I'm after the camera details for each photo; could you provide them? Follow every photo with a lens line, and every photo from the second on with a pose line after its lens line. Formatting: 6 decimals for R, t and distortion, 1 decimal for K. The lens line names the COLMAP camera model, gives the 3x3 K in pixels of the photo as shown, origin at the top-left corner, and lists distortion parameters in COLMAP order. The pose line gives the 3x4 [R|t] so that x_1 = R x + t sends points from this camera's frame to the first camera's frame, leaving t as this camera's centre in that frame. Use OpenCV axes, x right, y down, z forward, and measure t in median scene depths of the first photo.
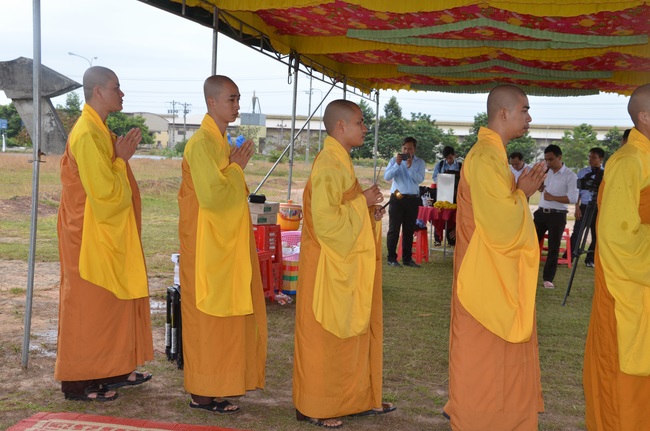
lens RADIAL K [[928.4, 0, 325.0], [0, 928.4, 215.5], [0, 0, 1]] dist [0.178426, 0.102303]
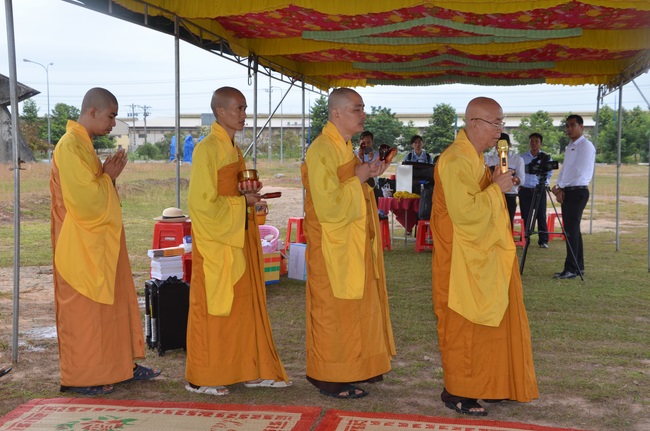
lens RADIAL K [[928.4, 0, 325.0], [0, 928.4, 215.5], [0, 0, 1]] dist [0.178426, 0.102303]
pose [[0.998280, -0.045474, 0.036996, 0.000652], [0.045325, 0.998961, 0.004848, 0.003092], [-0.037178, -0.003162, 0.999304, -0.044704]]
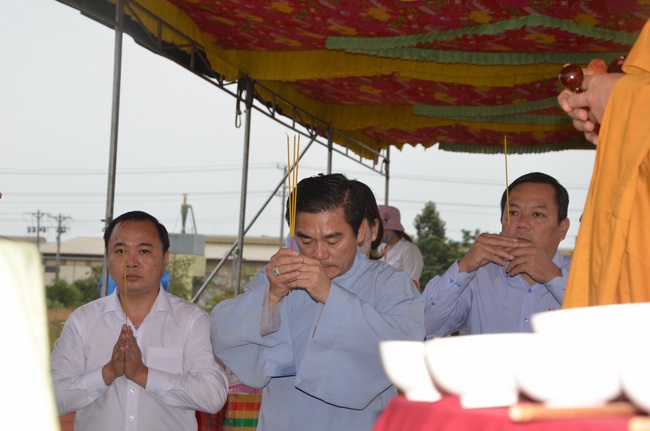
lens RADIAL K [[1670.0, 0, 325.0], [0, 1670.0, 215.5], [0, 0, 1]] dist [0.804653, 0.570489]
pose [[0.999968, -0.002163, 0.007740, 0.011734], [0.003099, 0.992387, -0.123116, 0.056837], [-0.007415, 0.123136, 0.992362, -0.115954]]
